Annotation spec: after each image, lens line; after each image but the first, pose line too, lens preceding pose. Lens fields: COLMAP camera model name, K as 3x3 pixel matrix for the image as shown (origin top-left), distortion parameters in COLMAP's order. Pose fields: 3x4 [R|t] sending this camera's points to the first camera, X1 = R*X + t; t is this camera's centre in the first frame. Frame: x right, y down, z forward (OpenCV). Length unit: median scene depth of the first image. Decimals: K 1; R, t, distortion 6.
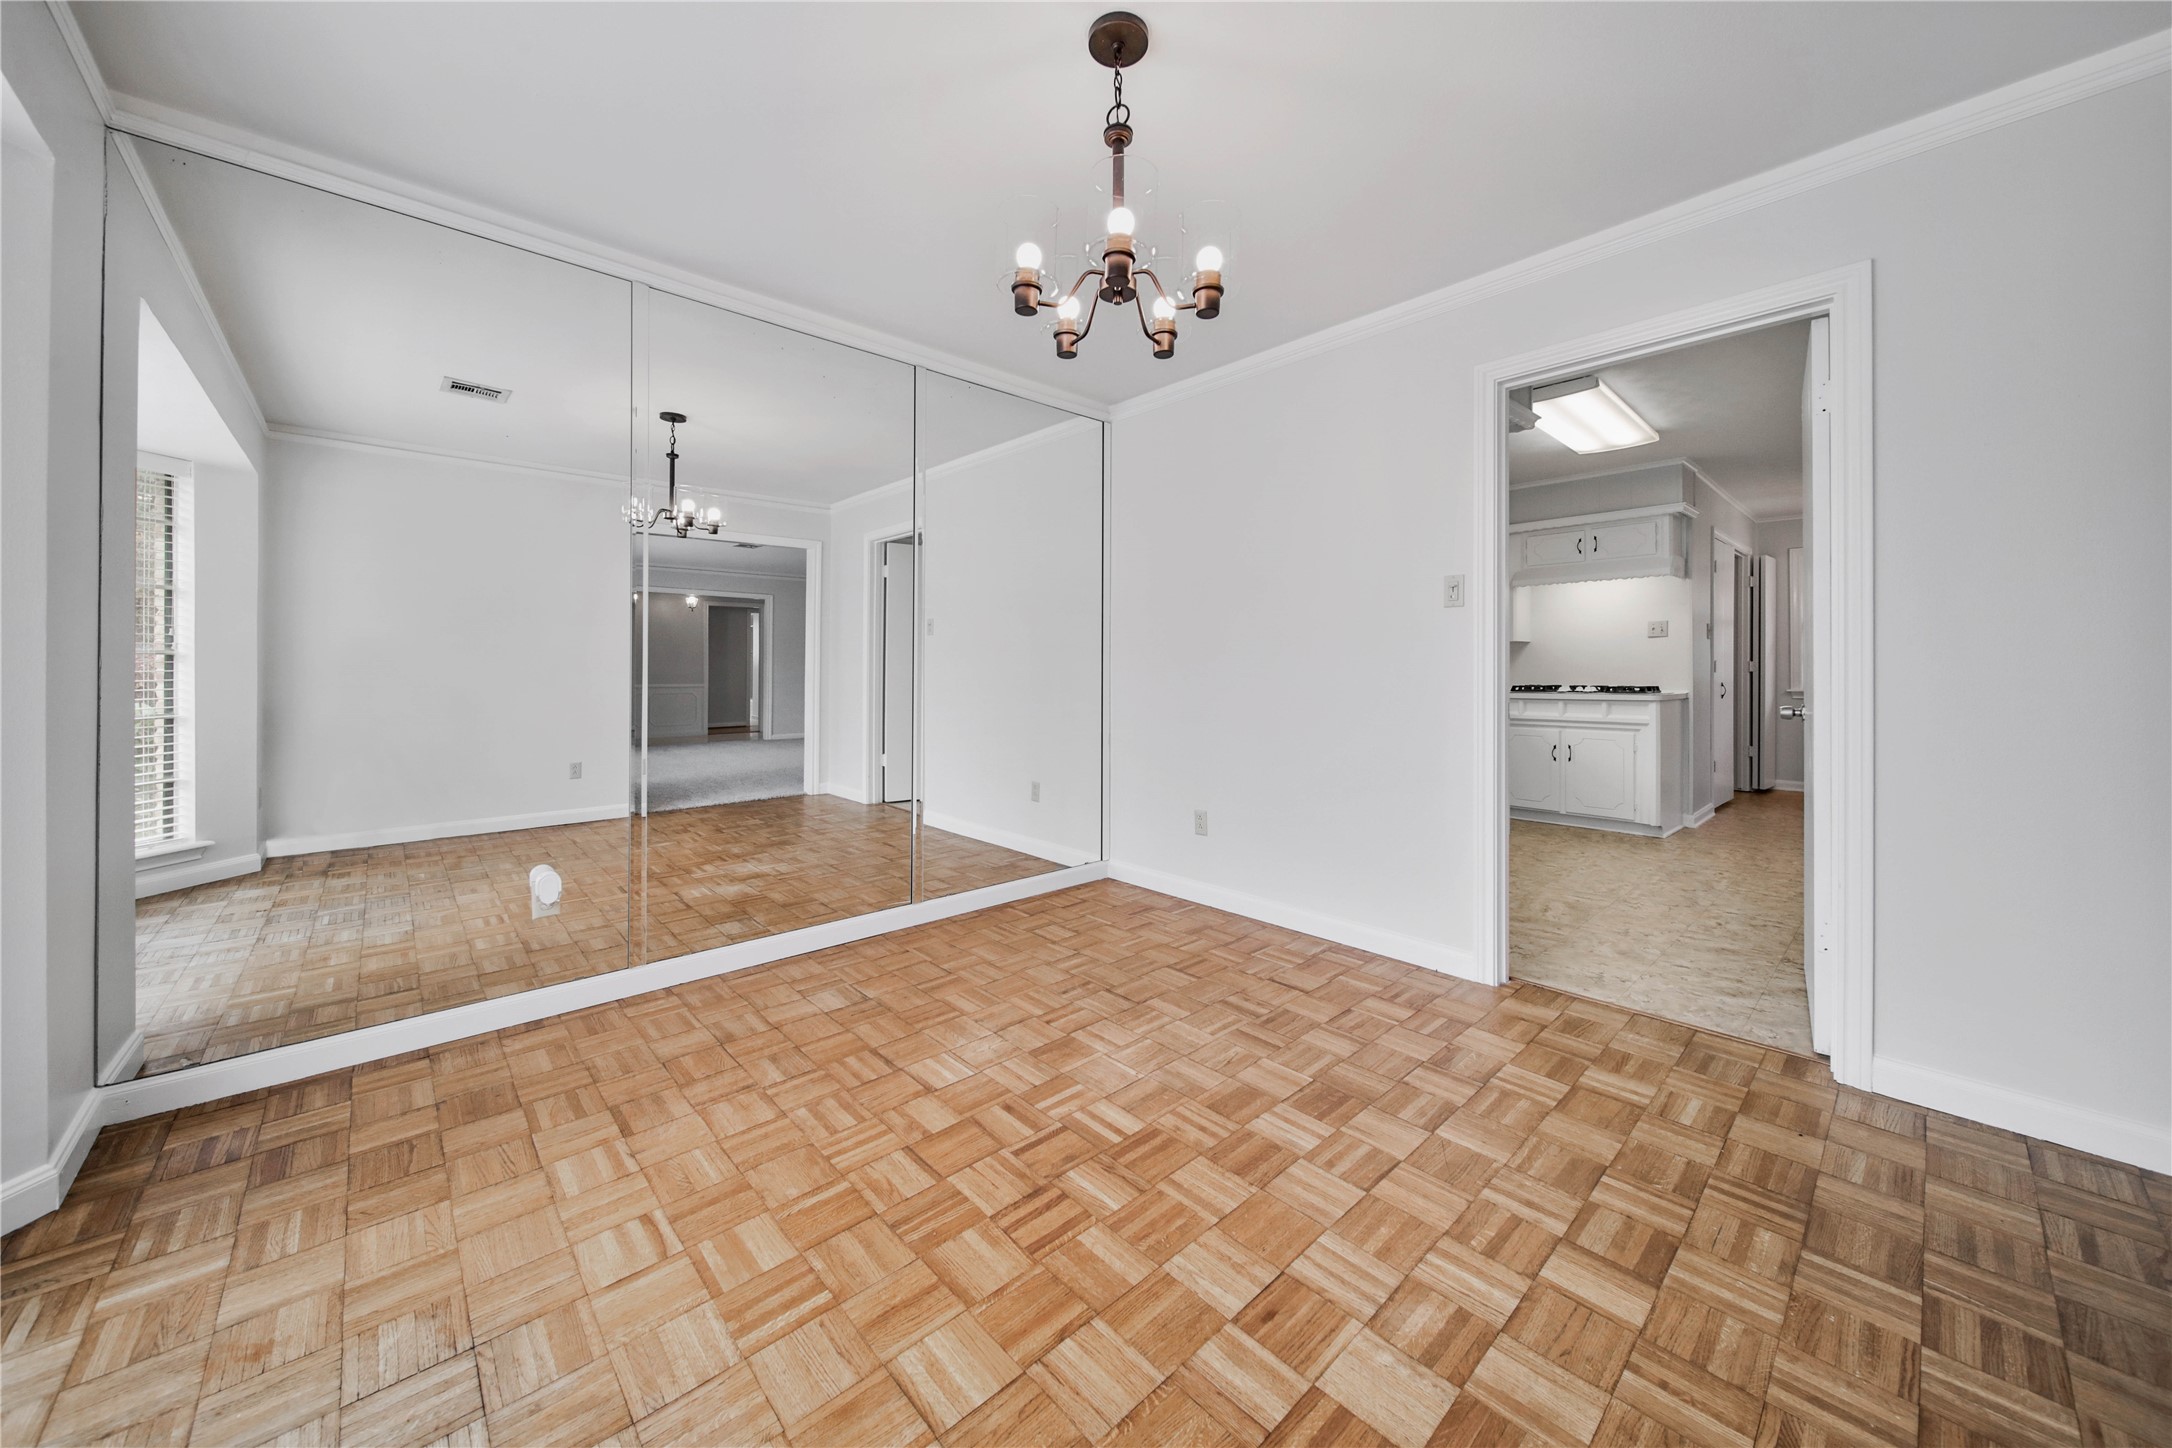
lens RADIAL K [[769.8, 0, 1069.2], [0, 769.8, 666.1], [0, 0, 1]] dist [0.001636, -0.000374]
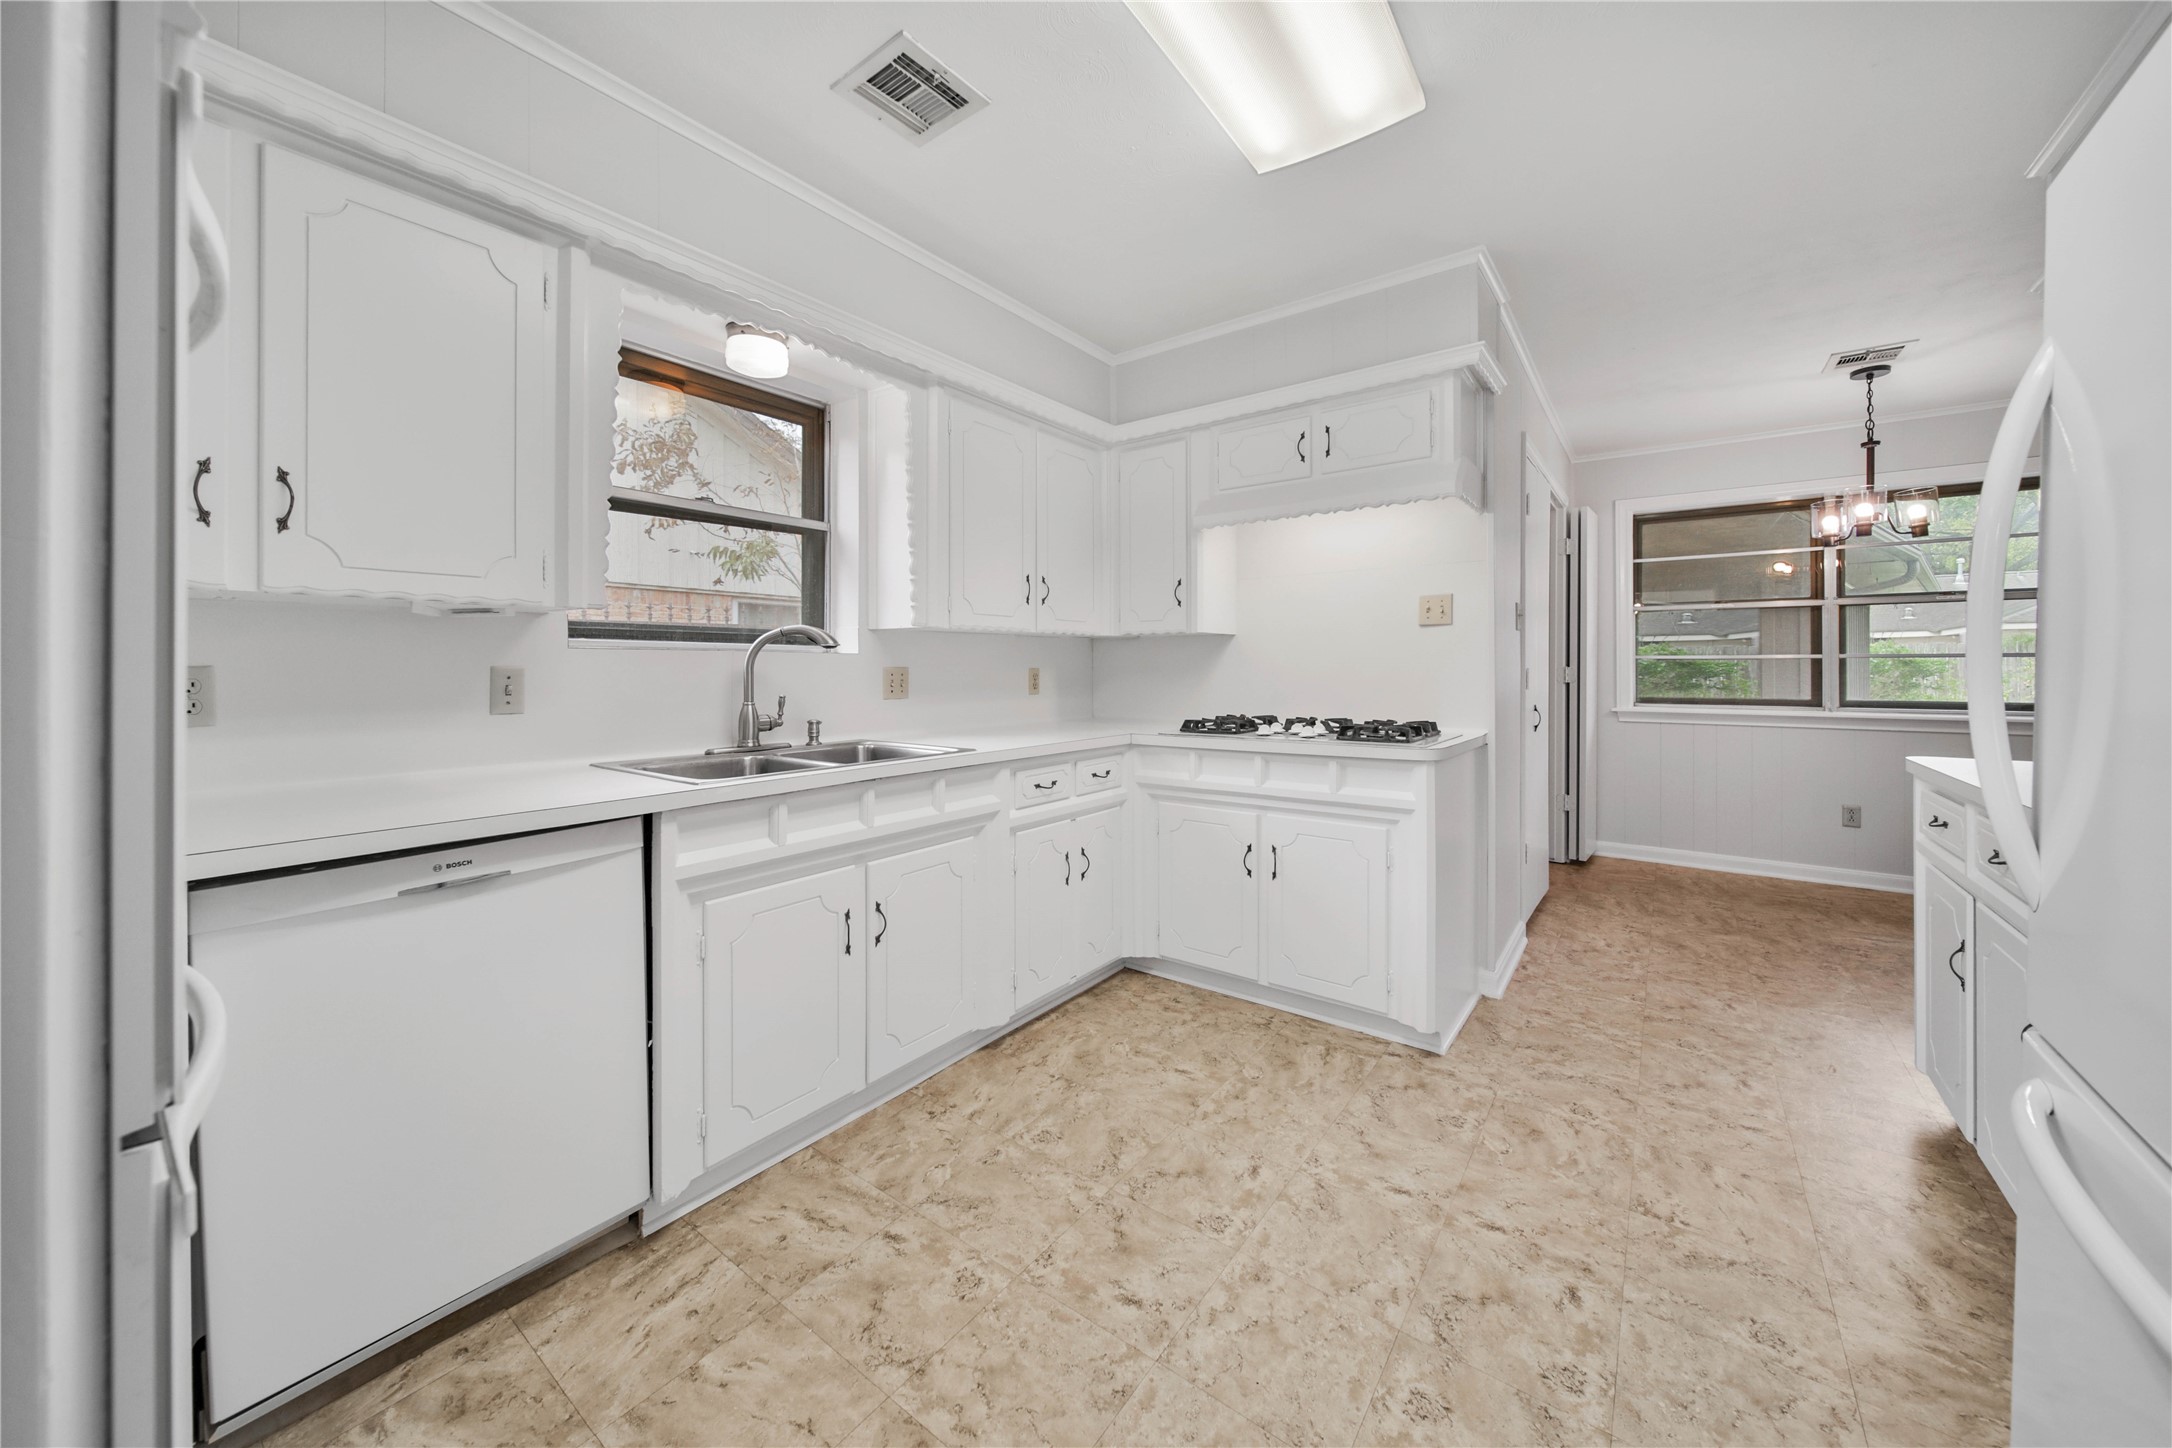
lens RADIAL K [[769.8, 0, 1094.4], [0, 769.8, 663.5], [0, 0, 1]] dist [0.001636, -0.000374]
pose [[0.977913, -0.000468, 0.209010, 0.435788], [0.000326, 1.000000, 0.000713, -0.012404], [-0.209011, -0.000629, 0.977913, 0.547184]]
